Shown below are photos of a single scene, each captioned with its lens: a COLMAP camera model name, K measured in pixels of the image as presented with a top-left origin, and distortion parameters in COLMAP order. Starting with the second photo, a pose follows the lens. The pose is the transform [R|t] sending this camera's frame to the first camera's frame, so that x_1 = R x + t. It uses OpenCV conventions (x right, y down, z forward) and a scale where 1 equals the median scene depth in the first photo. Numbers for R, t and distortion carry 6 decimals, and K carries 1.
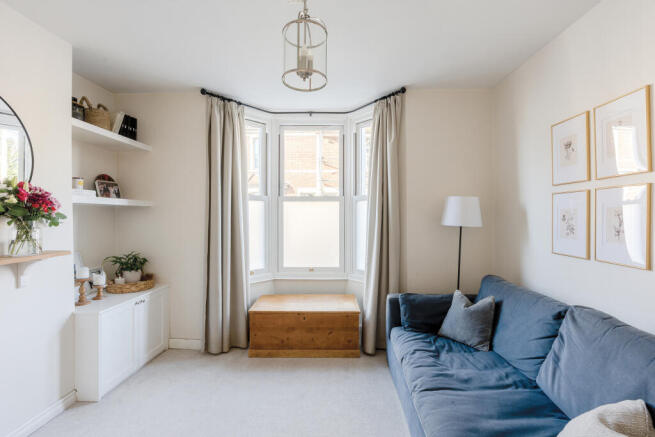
lens RADIAL K [[302.0, 0, 329.6], [0, 302.0, 215.2], [0, 0, 1]] dist [0.003132, 0.004142]
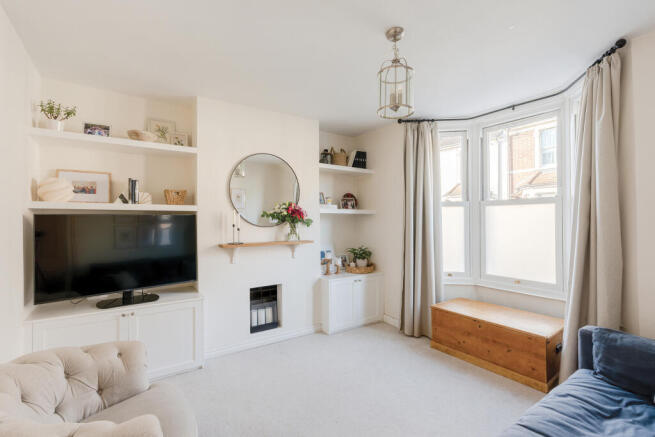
lens RADIAL K [[302.0, 0, 330.0], [0, 302.0, 217.5], [0, 0, 1]] dist [0.003132, 0.004142]
pose [[0.594040, -0.008709, -0.804388, 0.415919], [0.000935, 0.999948, -0.010136, 0.000460], [0.804435, 0.005269, 0.594018, 0.032627]]
